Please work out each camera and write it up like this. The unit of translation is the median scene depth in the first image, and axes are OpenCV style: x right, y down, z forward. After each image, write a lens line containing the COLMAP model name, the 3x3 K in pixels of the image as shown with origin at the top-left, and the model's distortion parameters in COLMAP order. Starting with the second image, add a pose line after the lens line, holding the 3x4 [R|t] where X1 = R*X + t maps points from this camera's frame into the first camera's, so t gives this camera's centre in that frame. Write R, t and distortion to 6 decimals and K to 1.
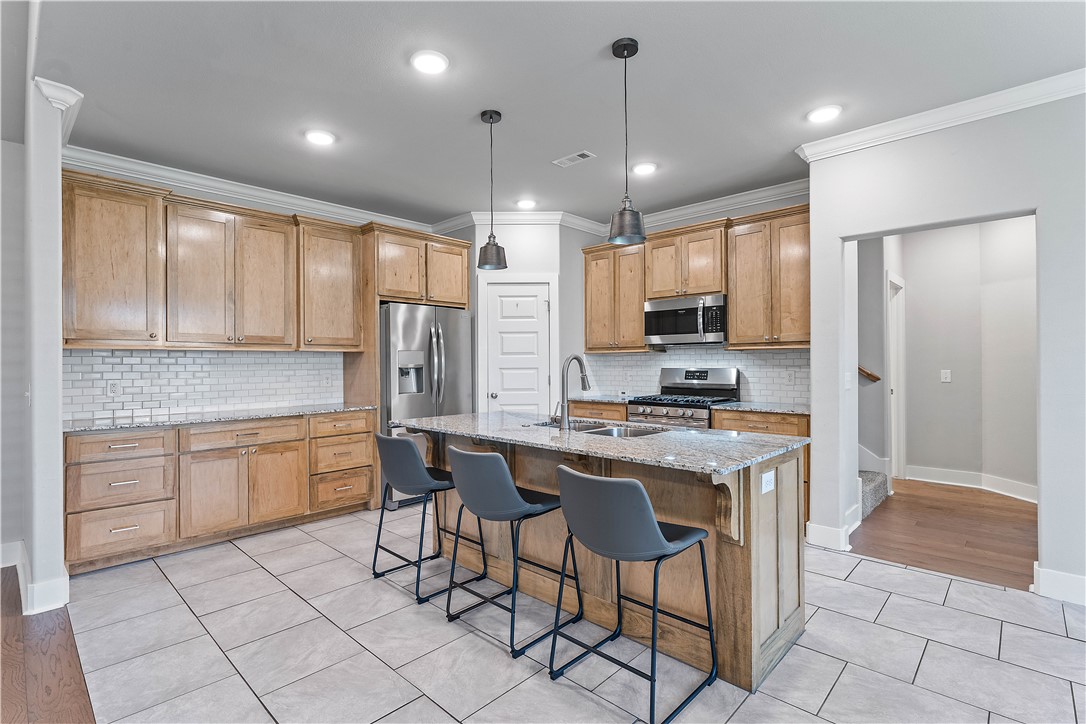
lens RADIAL K [[514.2, 0, 542.5], [0, 514.2, 358.0], [0, 0, 1]] dist [-0.001069, 0.000000]
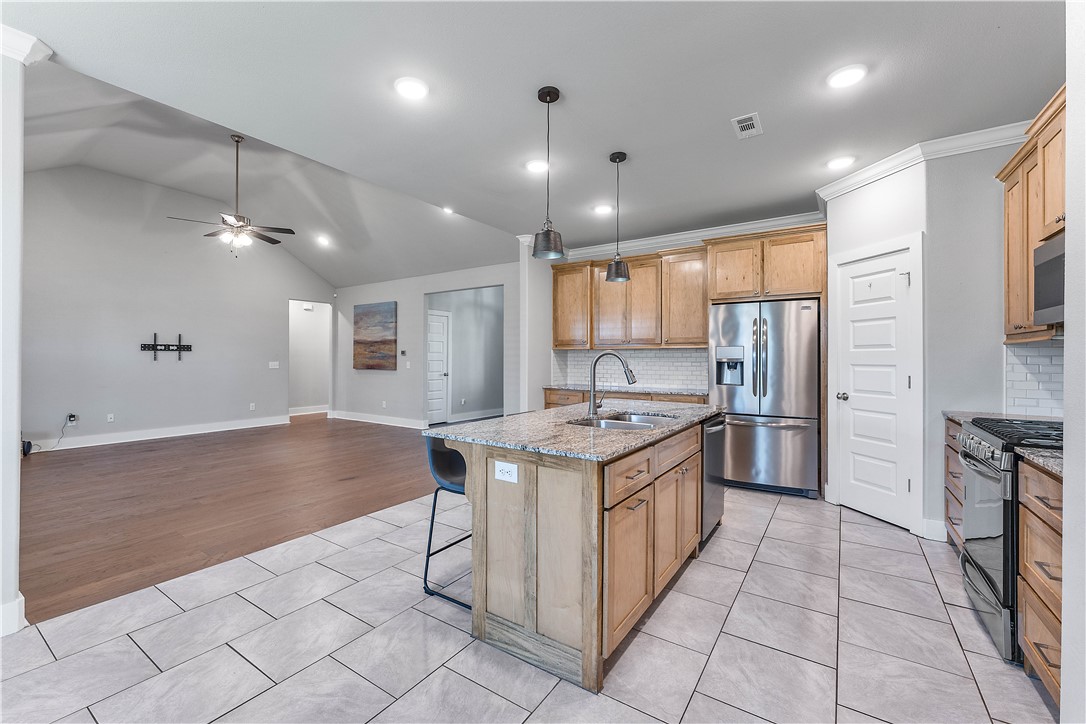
lens RADIAL K [[451.8, 0, 528.4], [0, 451.8, 355.5], [0, 0, 1]] dist [0.000090, -0.000046]
pose [[0.154045, 0.001264, -0.988063, 0.662332], [0.003181, 0.999993, 0.001775, 0.002891], [0.988059, -0.003417, 0.154040, 0.442070]]
